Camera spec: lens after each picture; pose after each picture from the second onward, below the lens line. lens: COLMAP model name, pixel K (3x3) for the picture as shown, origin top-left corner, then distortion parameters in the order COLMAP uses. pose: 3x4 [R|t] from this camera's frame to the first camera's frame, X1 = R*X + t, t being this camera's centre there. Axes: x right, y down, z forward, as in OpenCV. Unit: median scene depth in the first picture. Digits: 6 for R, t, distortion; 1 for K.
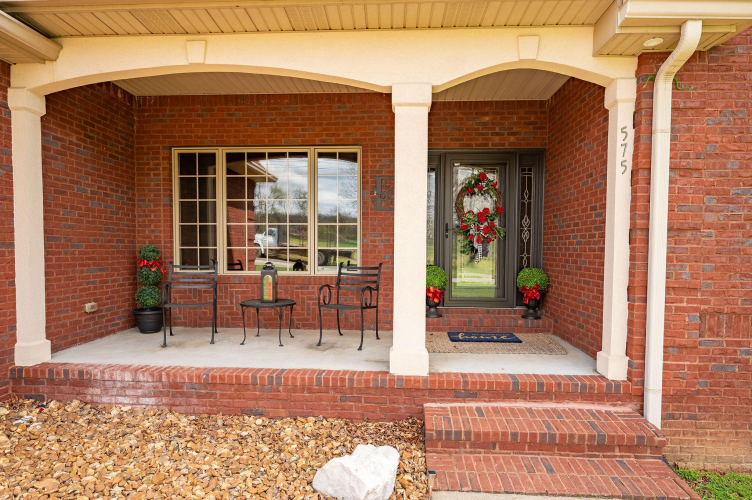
lens RADIAL K [[431.4, 0, 376.5], [0, 431.4, 266.7], [0, 0, 1]] dist [-0.000627, 0.000524]
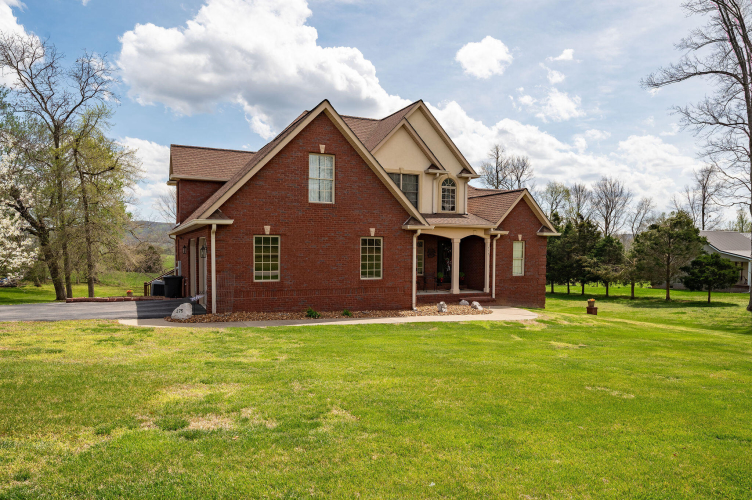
lens RADIAL K [[500.6, 0, 373.8], [0, 500.6, 272.1], [0, 0, 1]] dist [-0.002348, 0.027313]
pose [[0.882896, -0.016174, 0.469290, -3.640068], [0.014501, 0.999869, 0.007179, -0.065752], [-0.469345, 0.000467, 0.883015, -3.875917]]
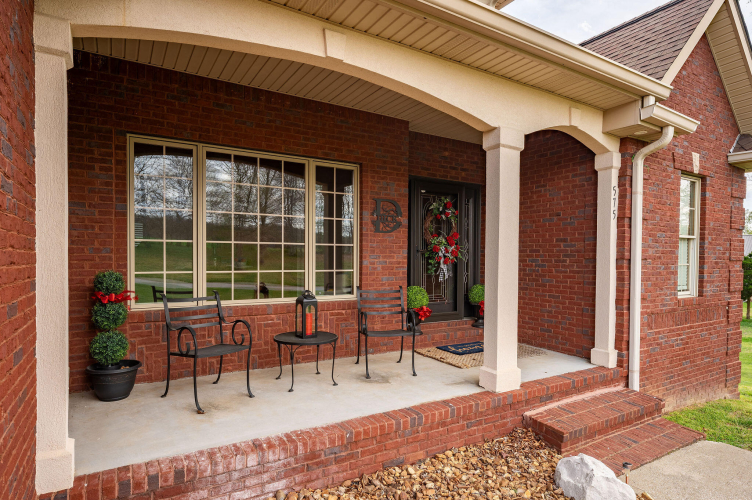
lens RADIAL K [[431.4, 0, 376.5], [0, 431.4, 266.7], [0, 0, 1]] dist [-0.000627, 0.000524]
pose [[0.821640, -0.011208, 0.569897, -0.824646], [0.020447, 0.999743, -0.009817, -0.061183], [-0.569640, 0.019718, 0.821658, 0.278784]]
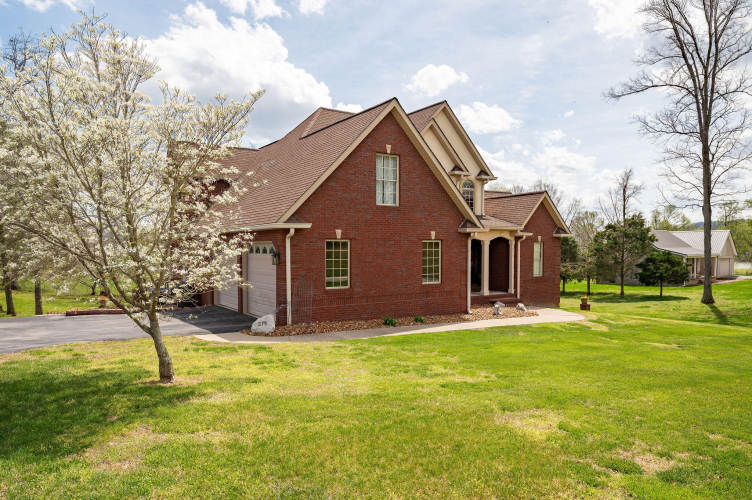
lens RADIAL K [[500.6, 0, 373.8], [0, 500.6, 272.1], [0, 0, 1]] dist [-0.002348, 0.027313]
pose [[0.799307, -0.030707, 0.600138, -4.661320], [0.028251, 0.999510, 0.013514, -0.149494], [-0.600259, 0.006152, 0.799782, -3.044308]]
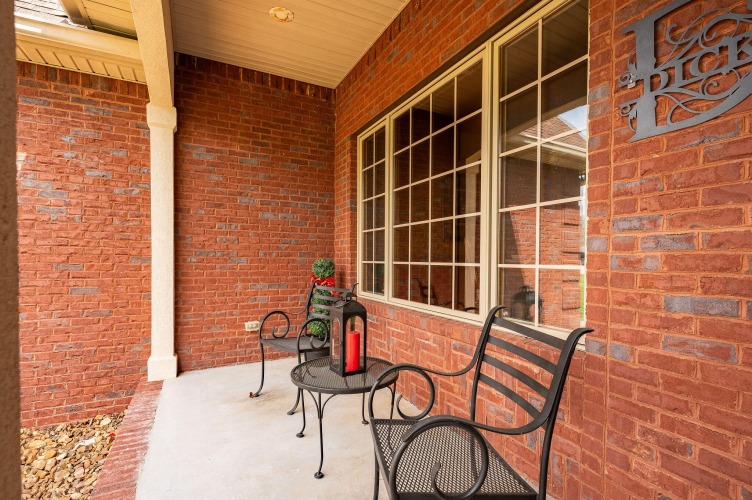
lens RADIAL K [[361.4, 0, 373.6], [0, 361.4, 264.0], [0, 0, 1]] dist [-0.000812, 0.000001]
pose [[0.498820, 0.011312, -0.866632, 0.180849], [-0.039884, 0.999155, -0.009915, -0.054763], [0.865788, 0.039510, 0.498849, 1.069345]]
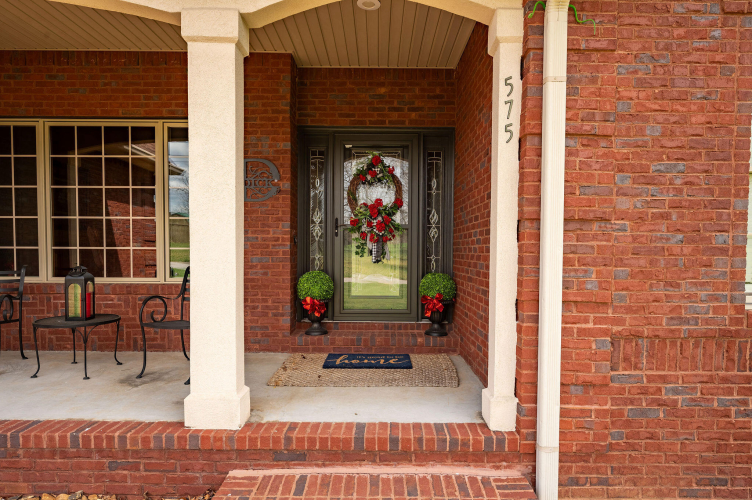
lens RADIAL K [[431.4, 0, 376.5], [0, 431.4, 266.7], [0, 0, 1]] dist [-0.000627, 0.000524]
pose [[0.998399, -0.001077, 0.056559, 0.299861], [0.001542, 0.999965, -0.008188, -0.003930], [-0.056548, 0.008262, 0.998366, 0.286467]]
